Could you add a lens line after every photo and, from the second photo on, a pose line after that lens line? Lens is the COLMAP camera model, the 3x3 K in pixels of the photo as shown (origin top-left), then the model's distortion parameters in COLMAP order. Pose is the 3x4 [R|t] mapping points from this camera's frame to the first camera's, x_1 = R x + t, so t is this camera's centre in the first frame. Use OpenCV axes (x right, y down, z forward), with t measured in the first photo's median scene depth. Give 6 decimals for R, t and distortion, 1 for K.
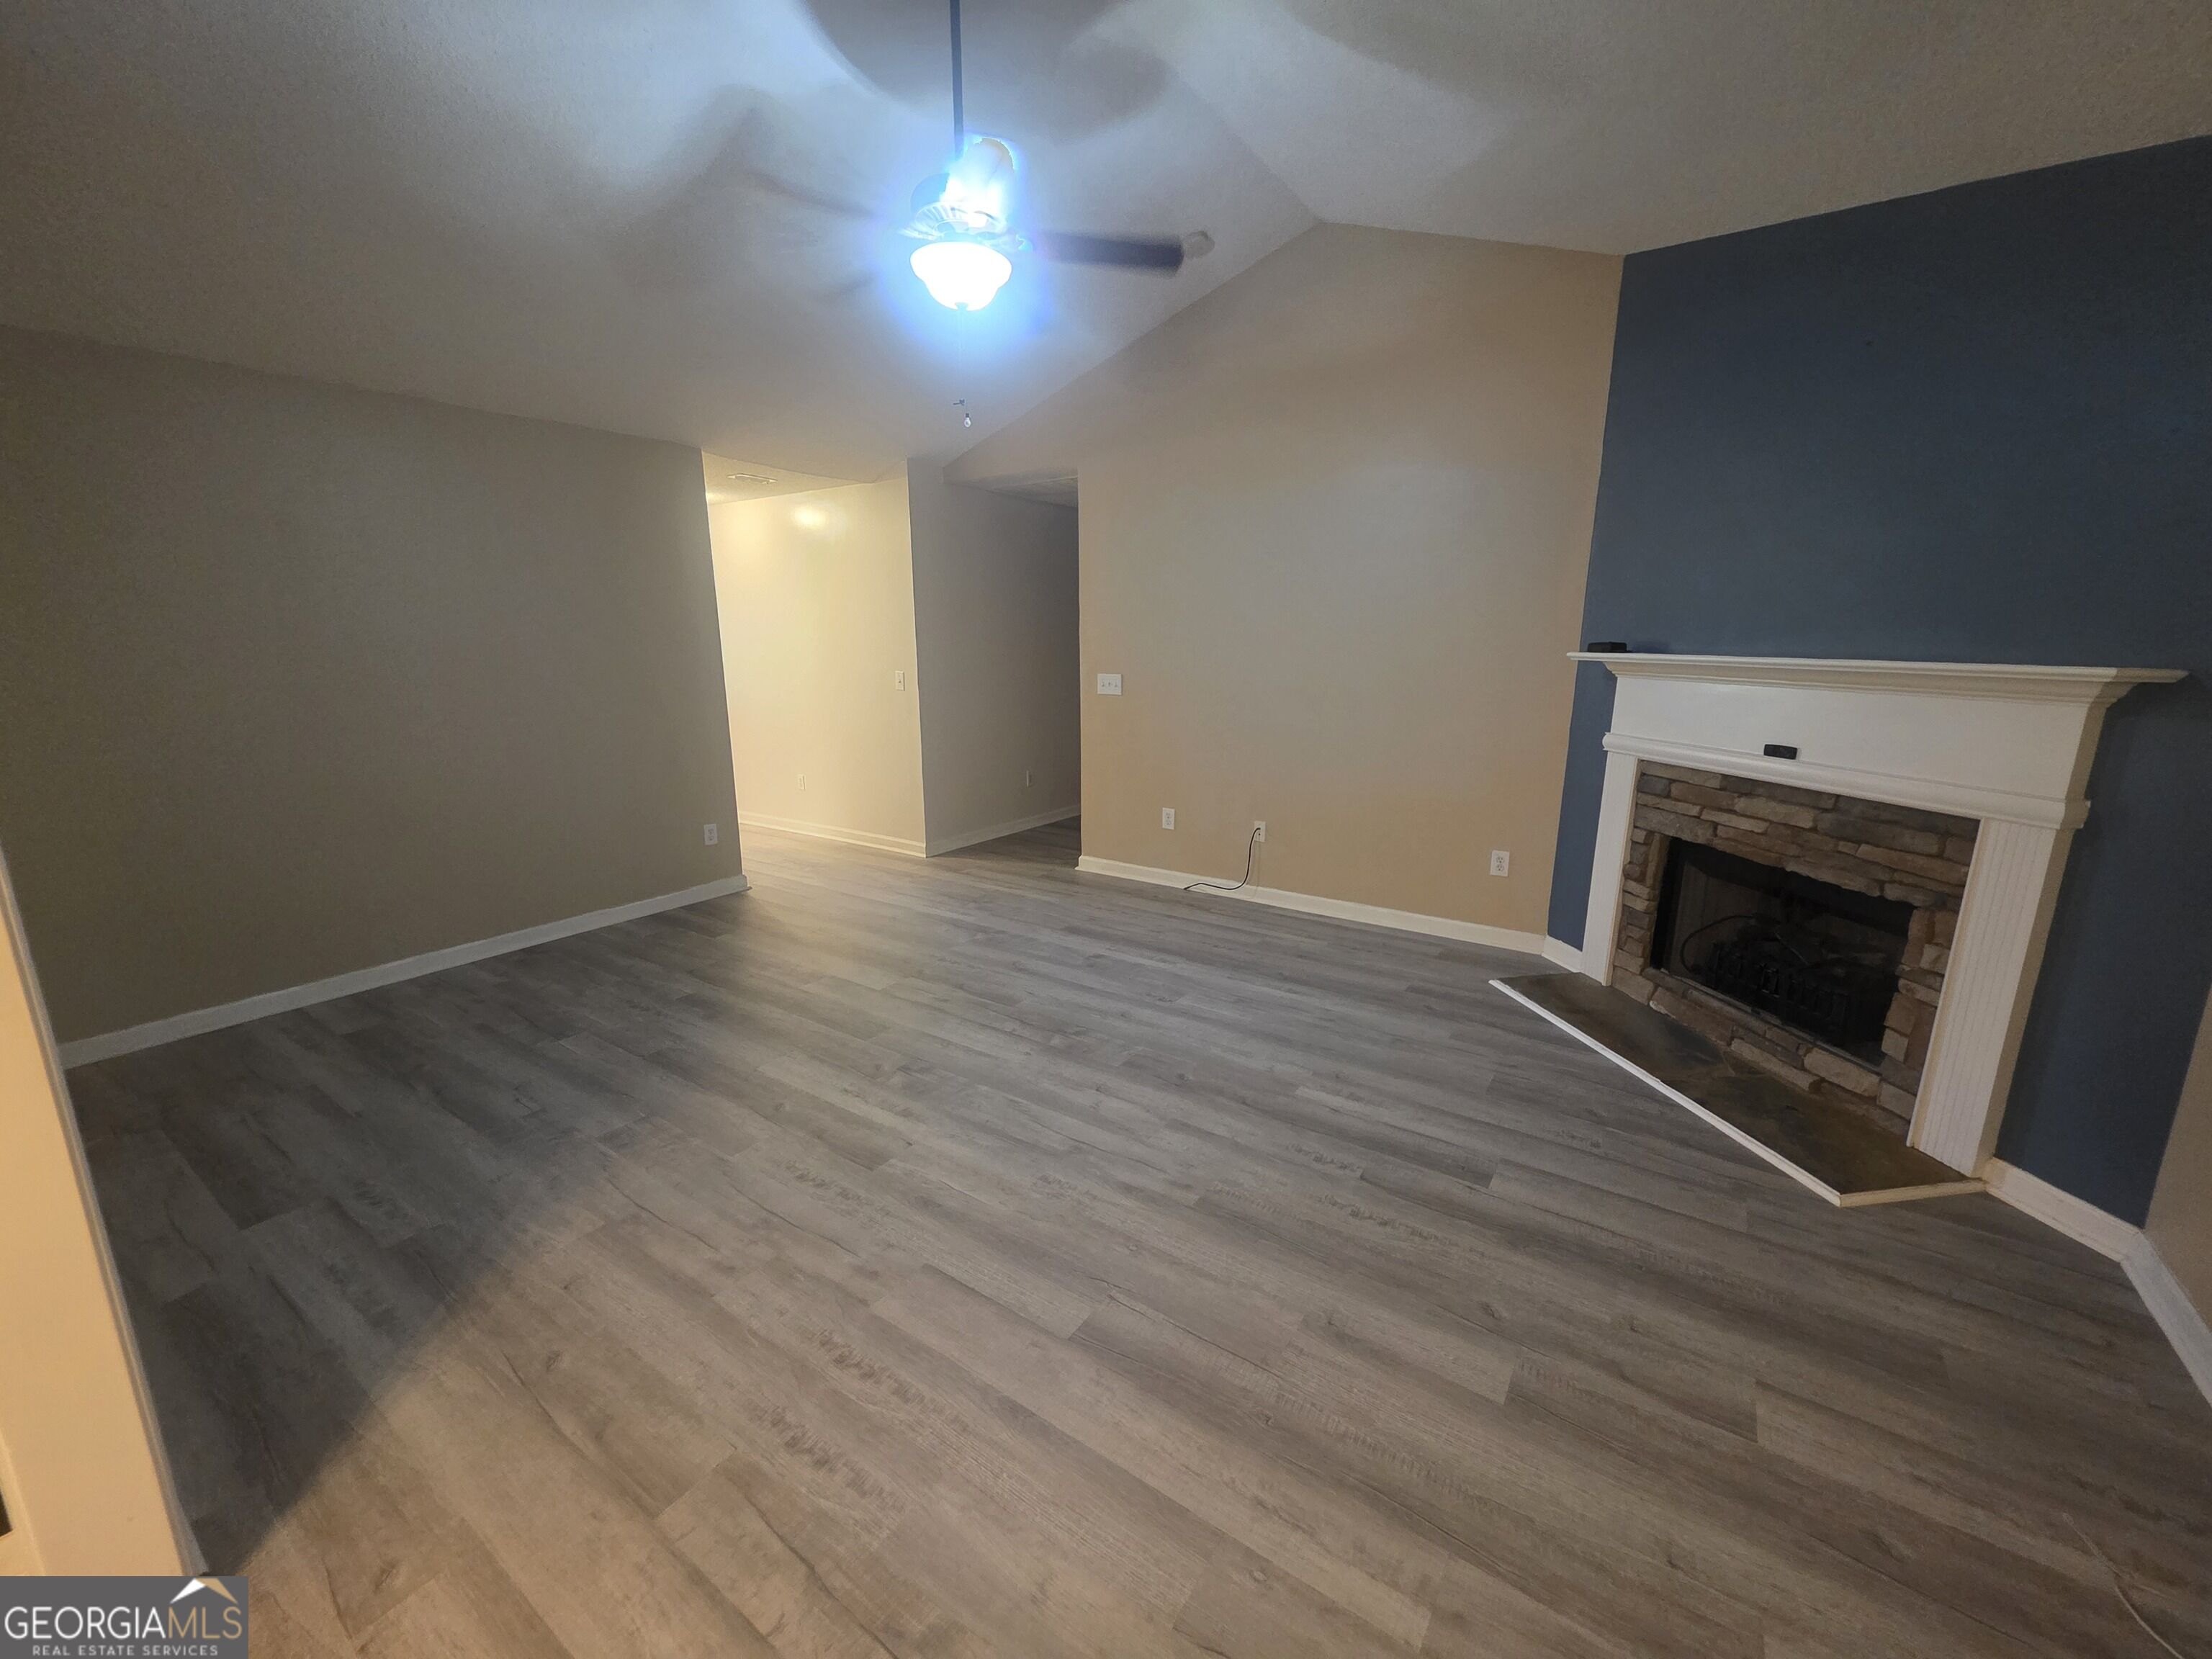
lens RADIAL K [[881.7, 0, 1106.0], [0, 881.7, 829.5], [0, 0, 1]] dist [0.004724, -0.000556]
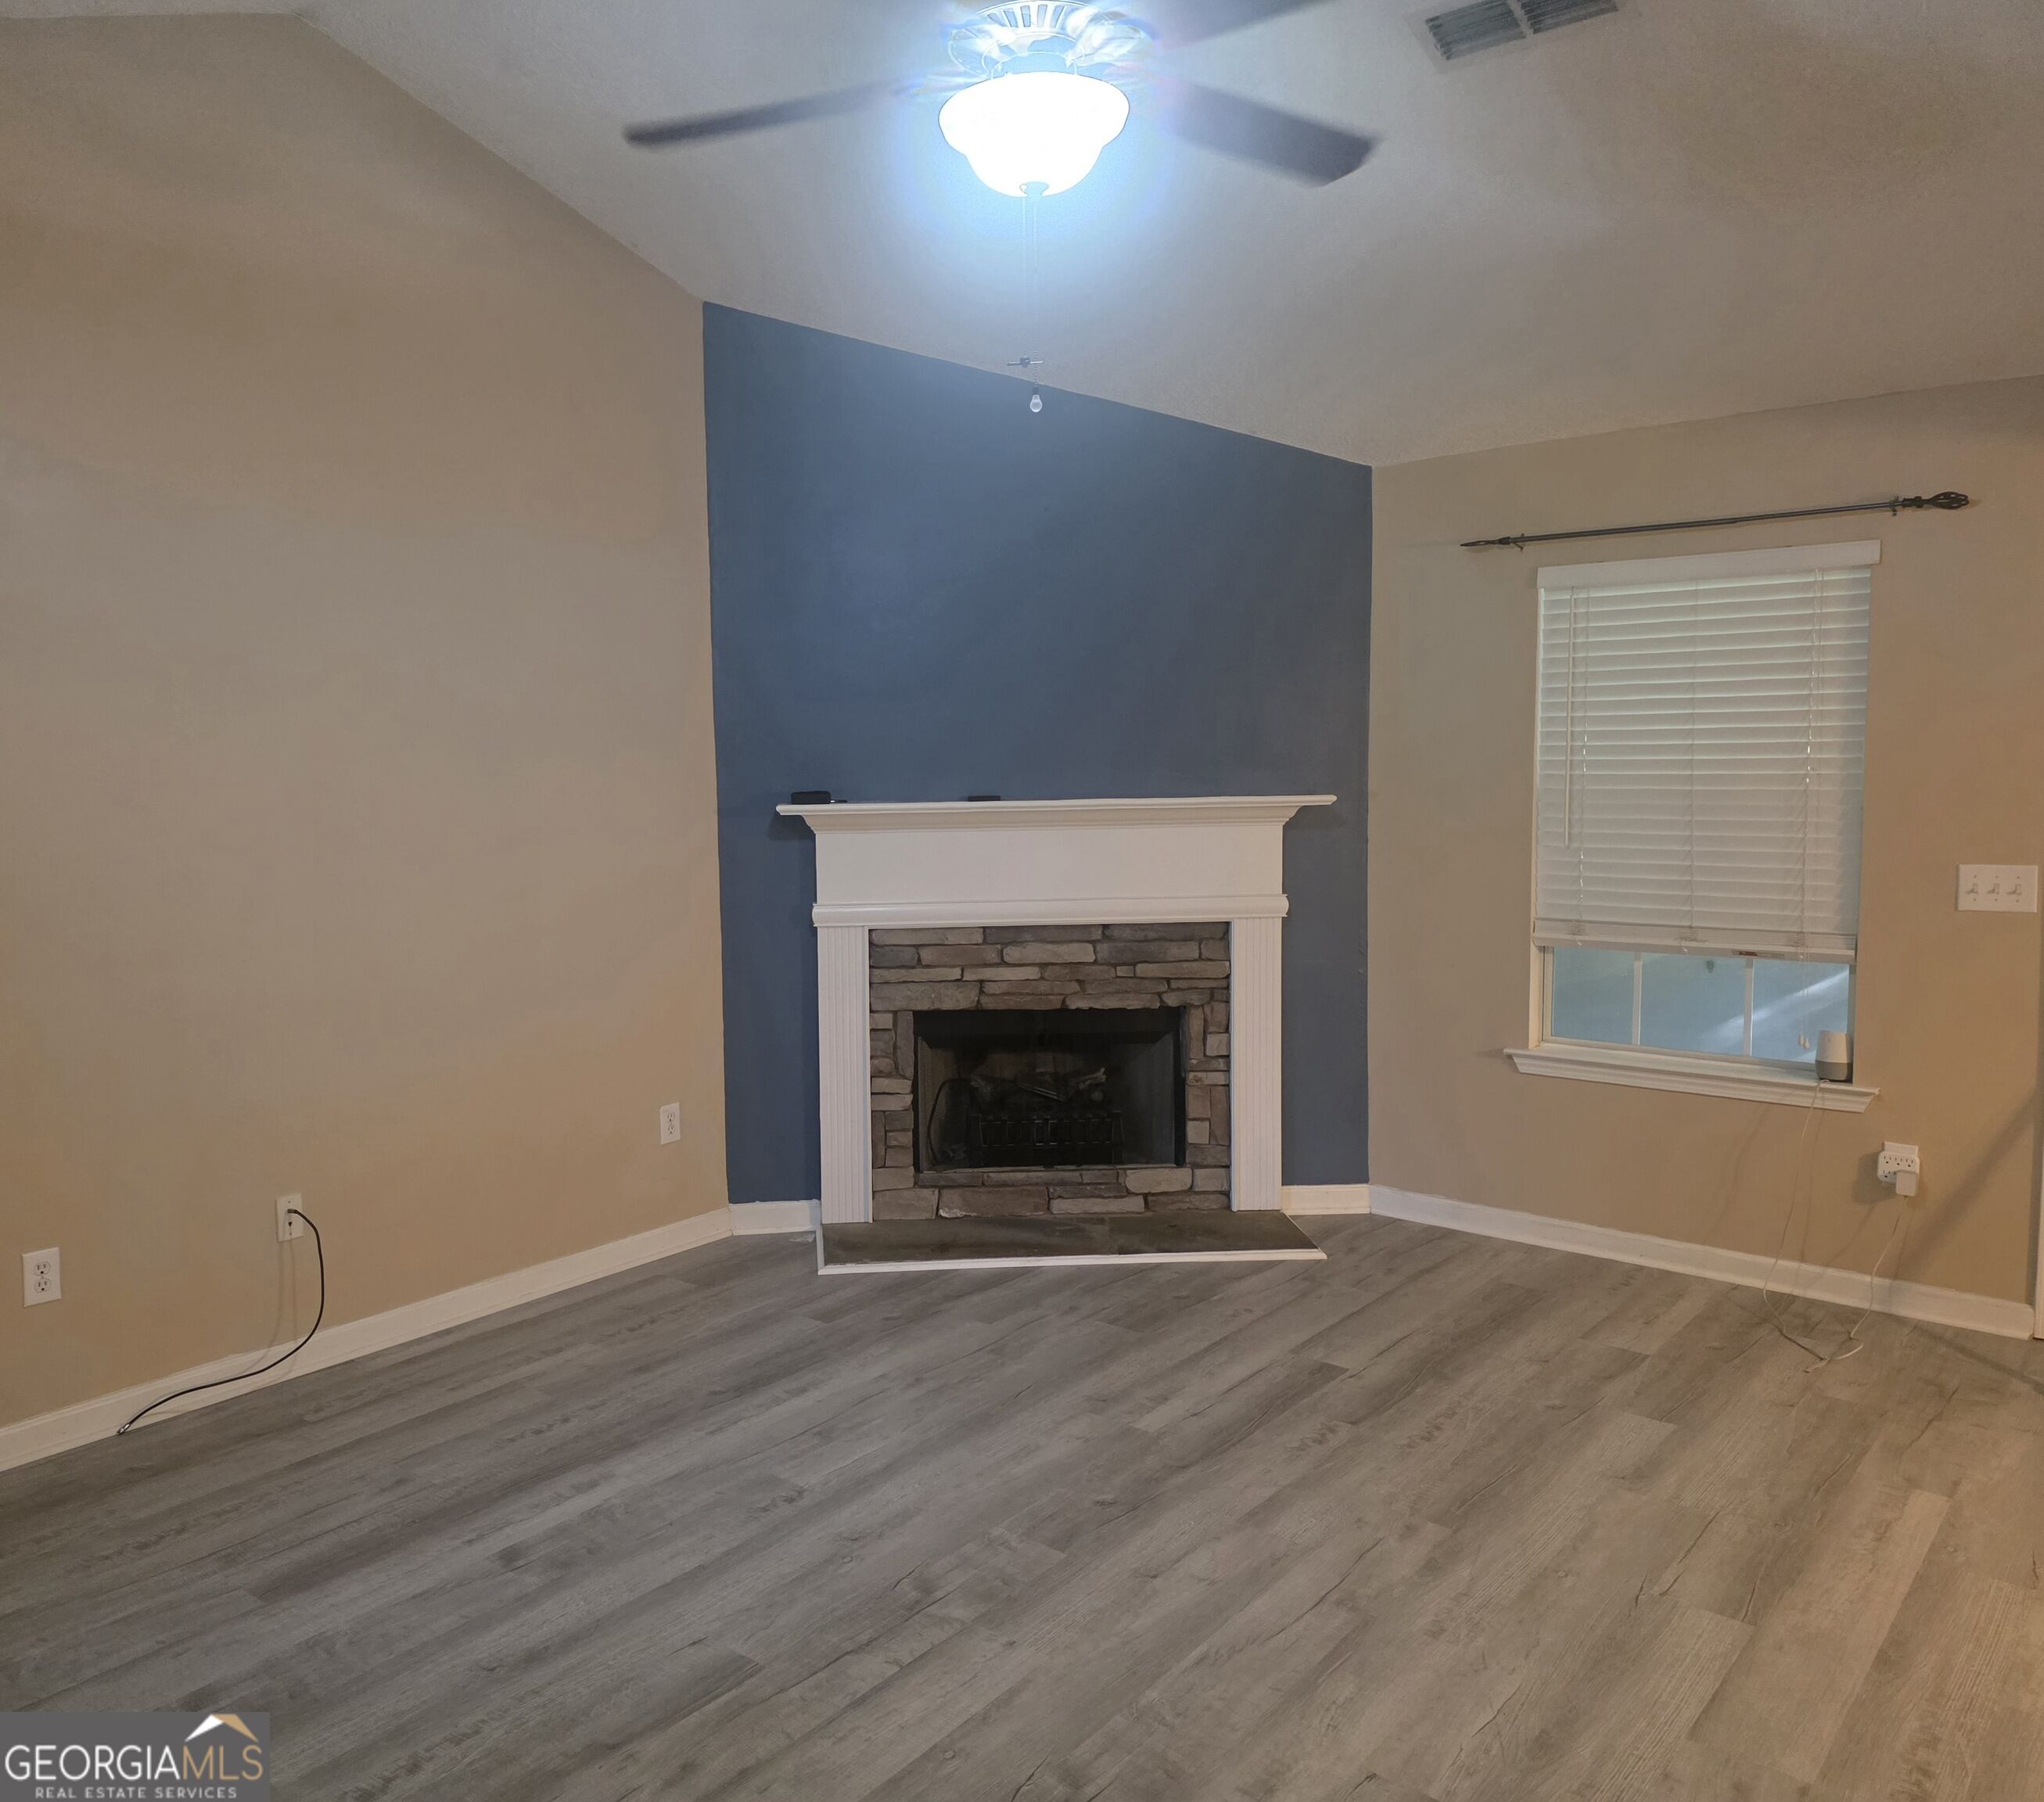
lens RADIAL K [[1514.9, 0, 1019.2], [0, 1514.9, 841.5], [0, 0, 1]] dist [0.050260, -0.035702]
pose [[0.114895, -0.062768, 0.991393, -0.895410], [0.228250, 0.972968, 0.035149, -0.205712], [-0.966799, 0.222247, 0.126116, 0.784582]]
